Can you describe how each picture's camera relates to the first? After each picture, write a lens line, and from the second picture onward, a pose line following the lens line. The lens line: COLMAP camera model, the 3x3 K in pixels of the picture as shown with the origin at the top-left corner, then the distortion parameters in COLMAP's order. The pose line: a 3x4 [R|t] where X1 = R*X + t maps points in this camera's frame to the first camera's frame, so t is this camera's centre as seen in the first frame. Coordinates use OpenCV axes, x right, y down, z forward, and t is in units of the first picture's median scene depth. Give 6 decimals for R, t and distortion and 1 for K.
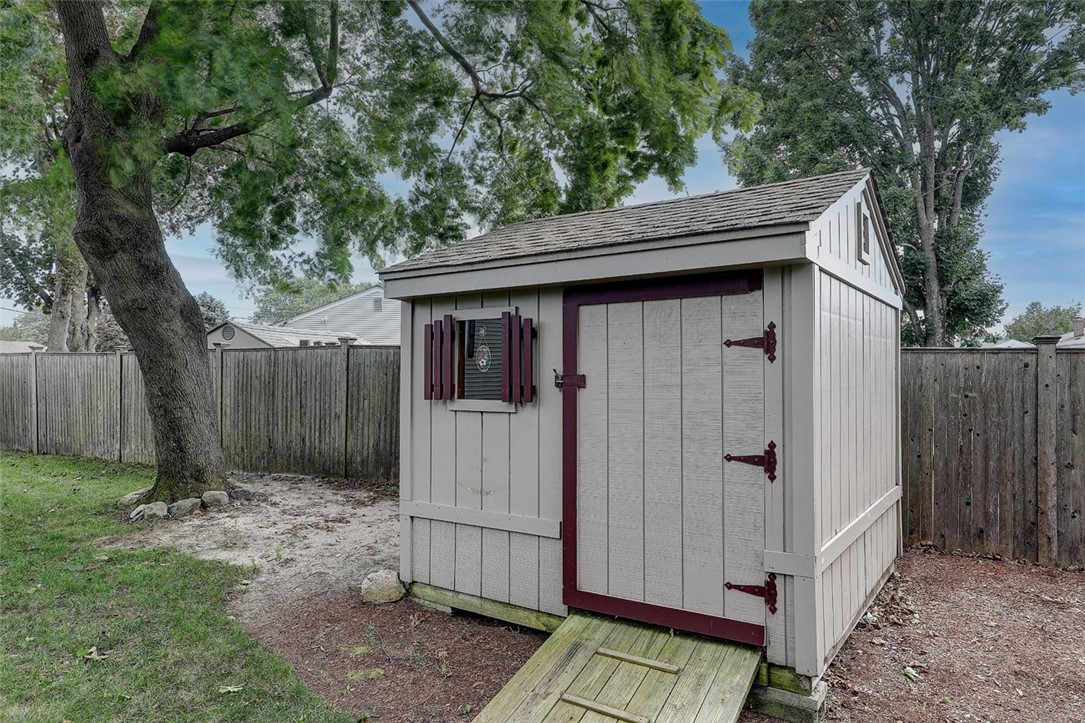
lens RADIAL K [[696.7, 0, 545.3], [0, 696.7, 359.3], [0, 0, 1]] dist [0.020461, -0.004461]
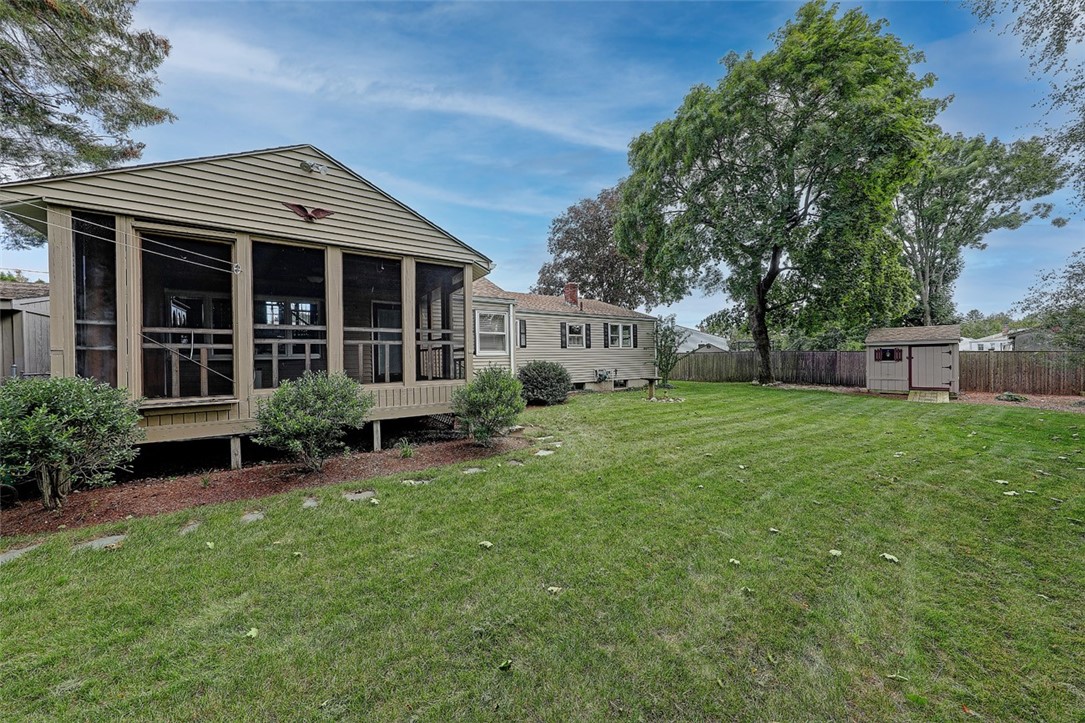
lens RADIAL K [[390.1, 0, 549.8], [0, 390.1, 361.9], [0, 0, 1]] dist [-0.000147, -0.001461]
pose [[0.975205, -0.009498, -0.221098, -2.542009], [0.013472, 0.999774, 0.016474, -0.041759], [0.220892, -0.019045, 0.975112, -3.502183]]
